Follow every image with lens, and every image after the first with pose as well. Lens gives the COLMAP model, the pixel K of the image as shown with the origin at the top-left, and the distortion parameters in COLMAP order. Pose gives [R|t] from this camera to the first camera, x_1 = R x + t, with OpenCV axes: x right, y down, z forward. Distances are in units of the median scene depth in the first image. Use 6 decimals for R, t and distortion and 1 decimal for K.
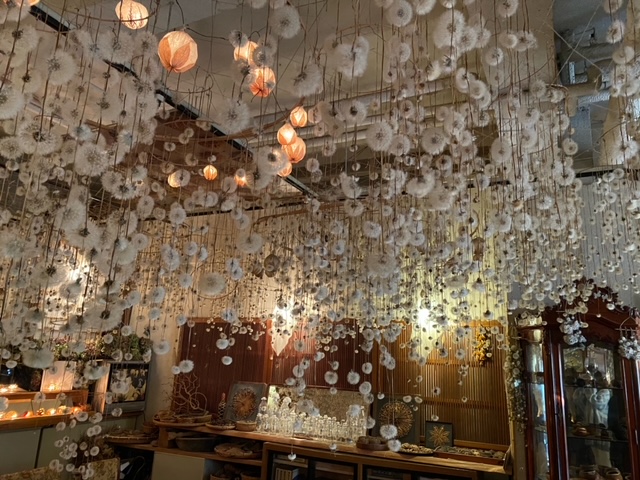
lens RADIAL K [[469.9, 0, 320.0], [0, 469.9, 240.0], [0, 0, 1]] dist [0.003737, -0.003574]
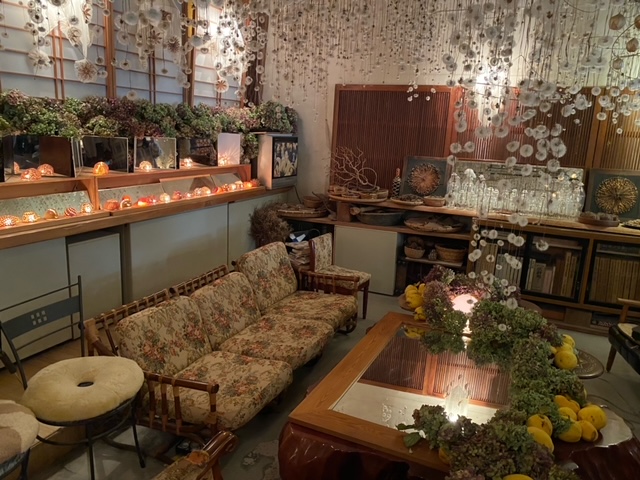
lens RADIAL K [[469.9, 0, 320.0], [0, 469.9, 240.0], [0, 0, 1]] dist [0.003737, -0.003574]
pose [[0.999302, -0.002281, 0.037297, -0.418873], [-0.015077, 0.888675, 0.458289, 0.026053], [-0.034190, -0.458532, 0.888020, 0.111143]]
